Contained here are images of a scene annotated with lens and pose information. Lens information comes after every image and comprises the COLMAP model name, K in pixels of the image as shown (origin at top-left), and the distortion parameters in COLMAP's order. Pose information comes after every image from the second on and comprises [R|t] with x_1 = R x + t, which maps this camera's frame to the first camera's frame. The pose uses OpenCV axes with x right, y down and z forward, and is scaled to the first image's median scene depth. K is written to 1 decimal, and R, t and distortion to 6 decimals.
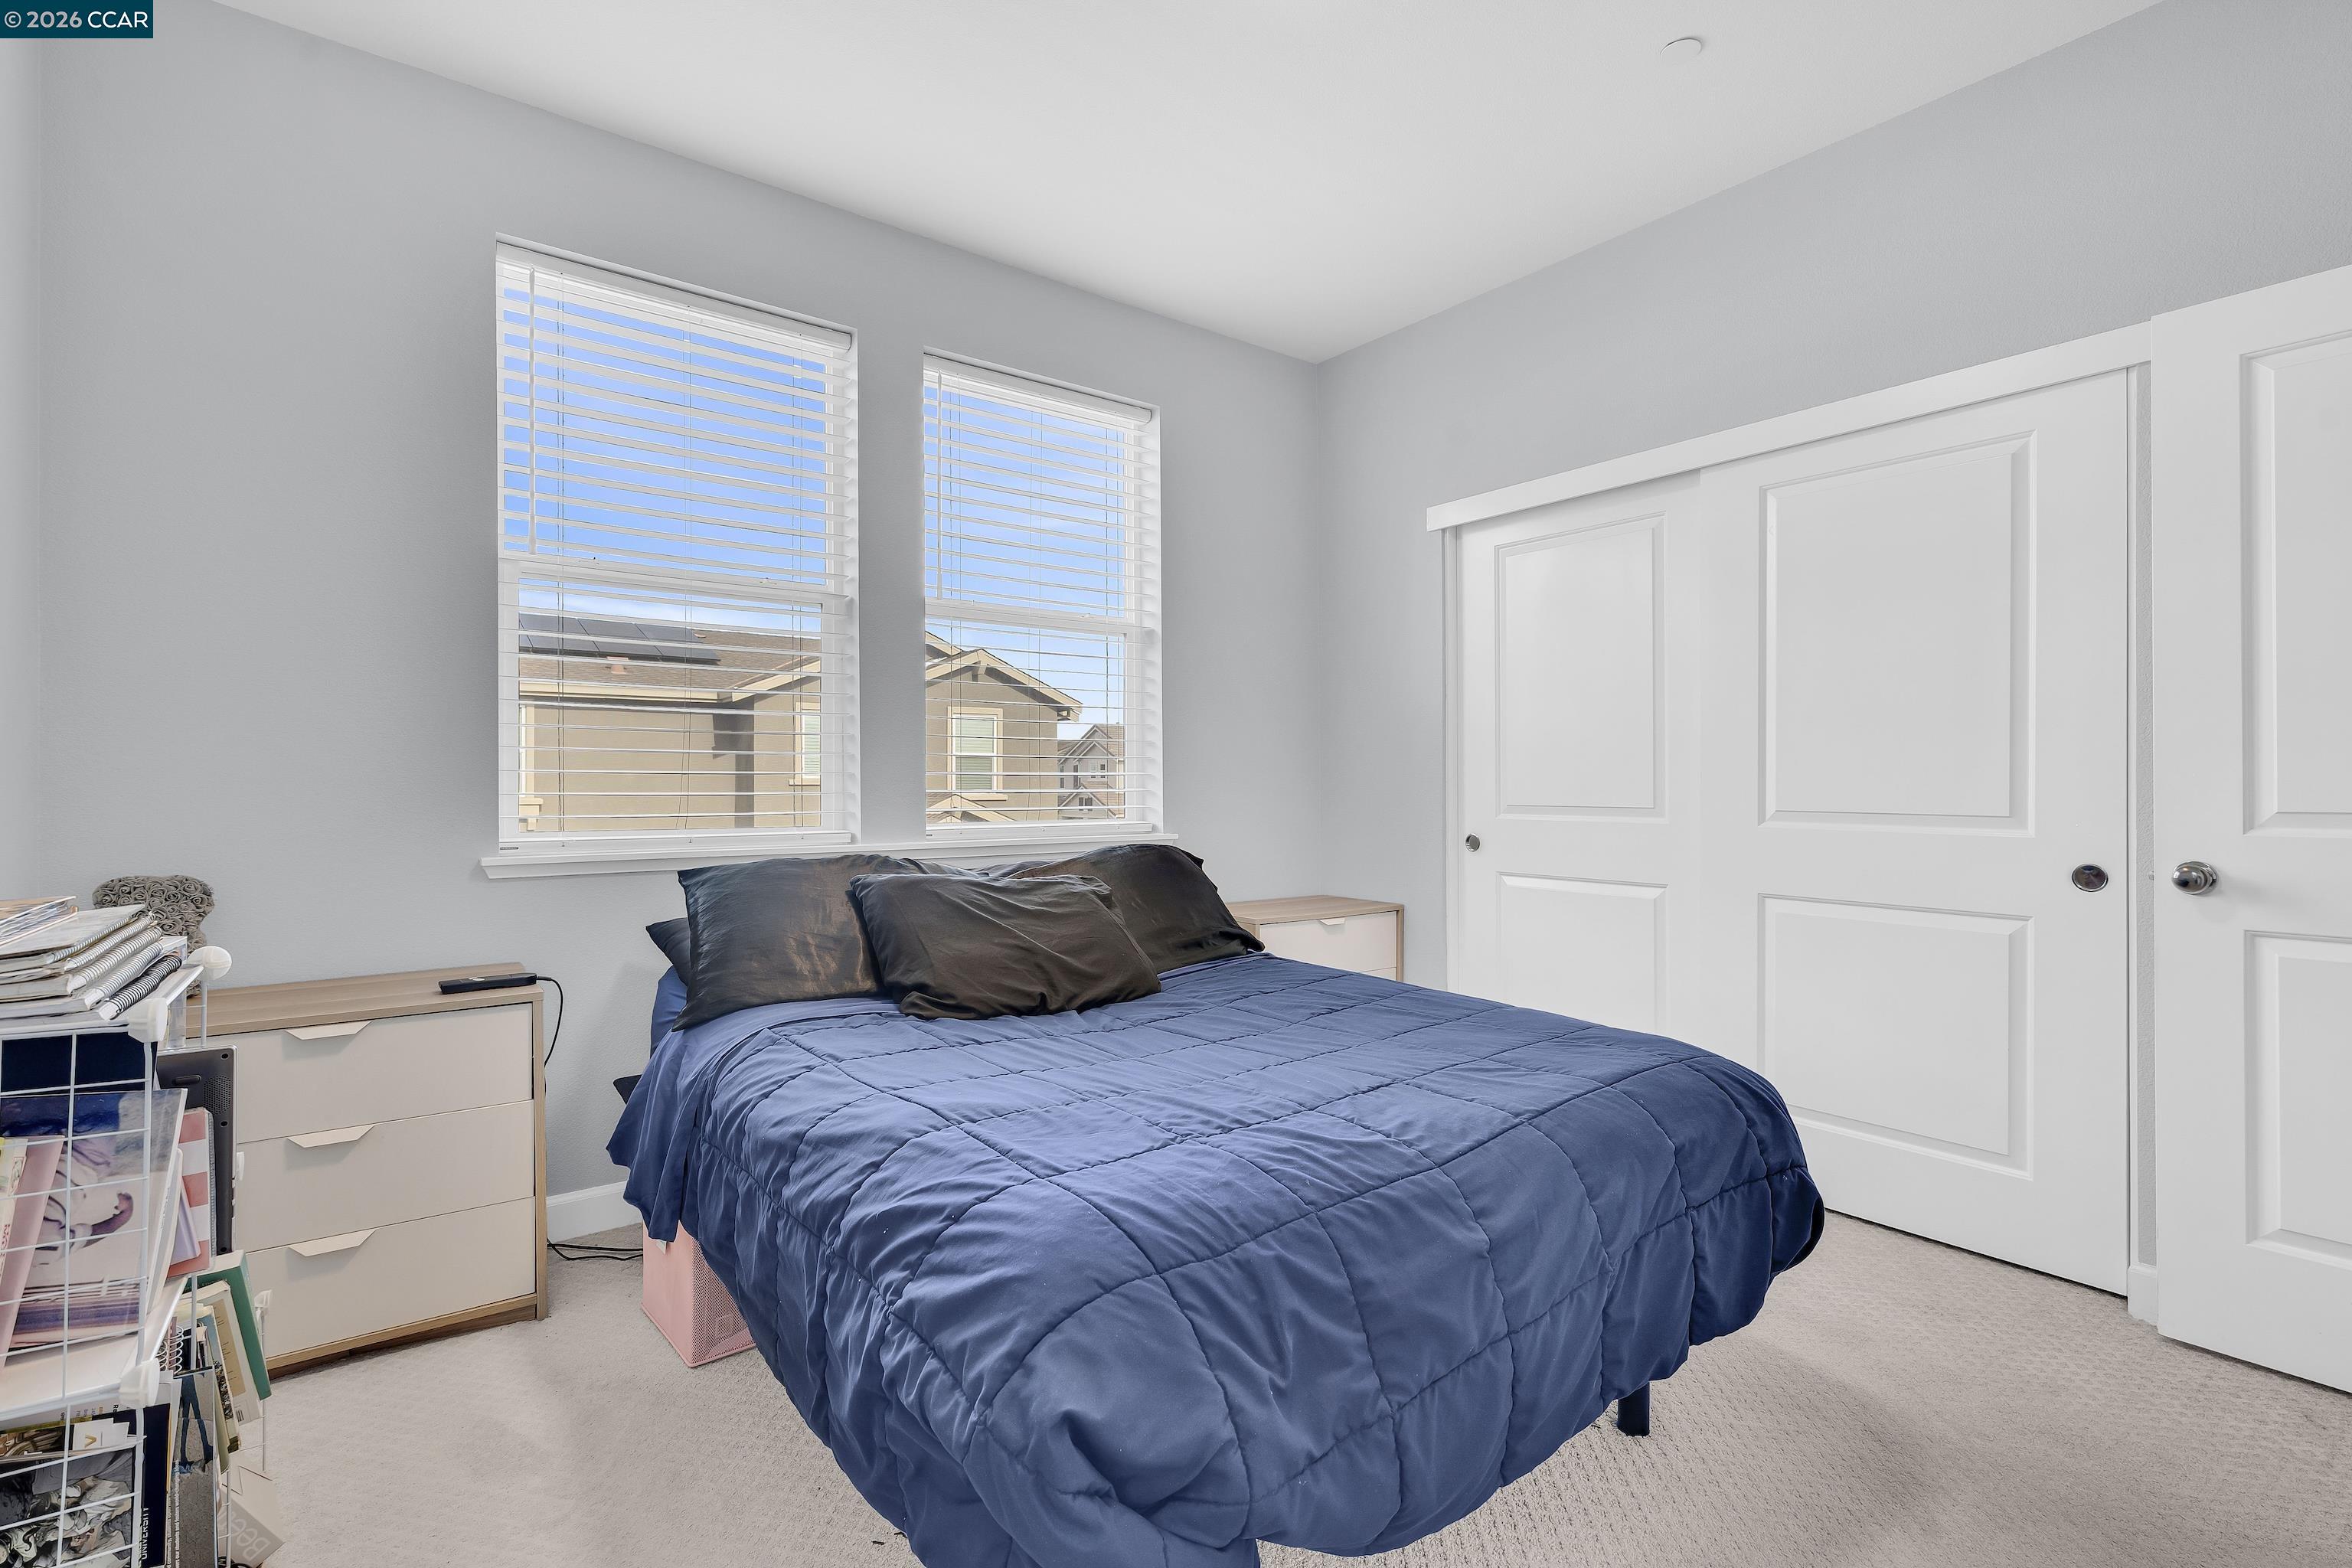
lens RADIAL K [[1066.9, 0, 1176.0], [0, 1066.9, 784.0], [0, 0, 1]] dist [-0.021300, -0.000035]
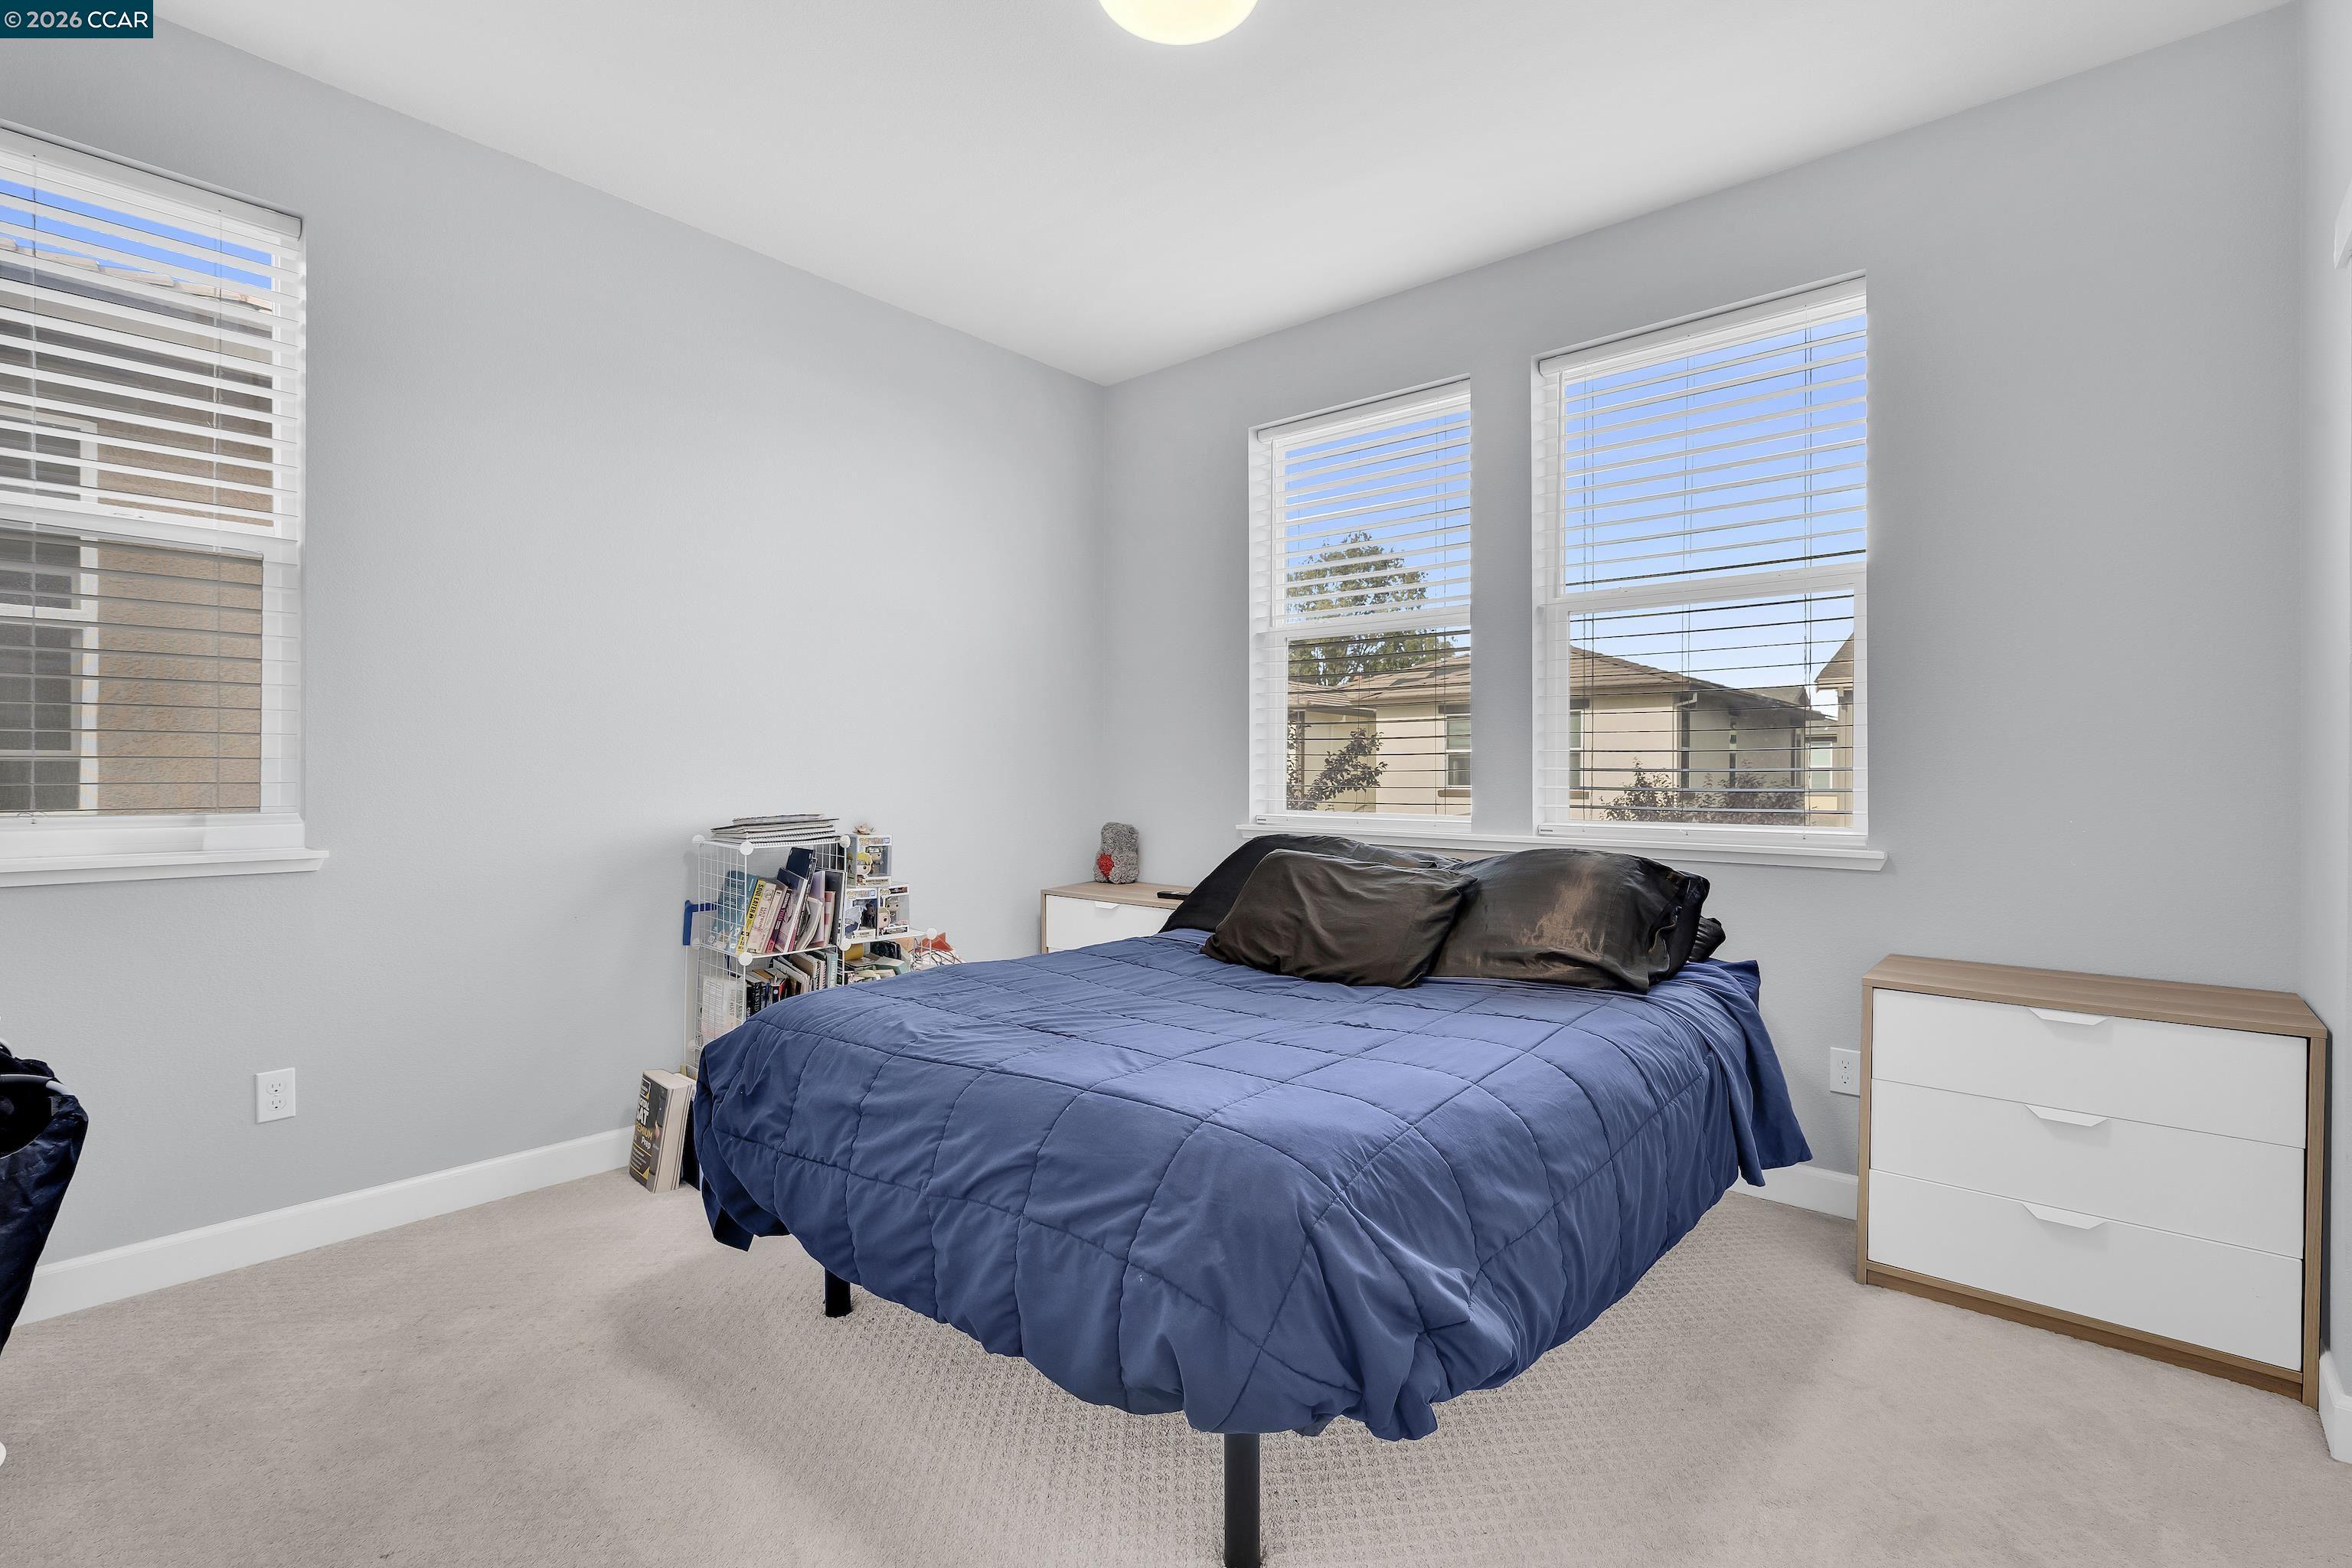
lens RADIAL K [[1066.9, 0, 1176.0], [0, 1066.9, 784.0], [0, 0, 1]] dist [-0.021300, -0.000035]
pose [[0.193261, 0.007150, -0.981121, 1.057649], [-0.005619, 0.999965, 0.006180, -0.001820], [0.981131, 0.004318, 0.193295, 0.687788]]
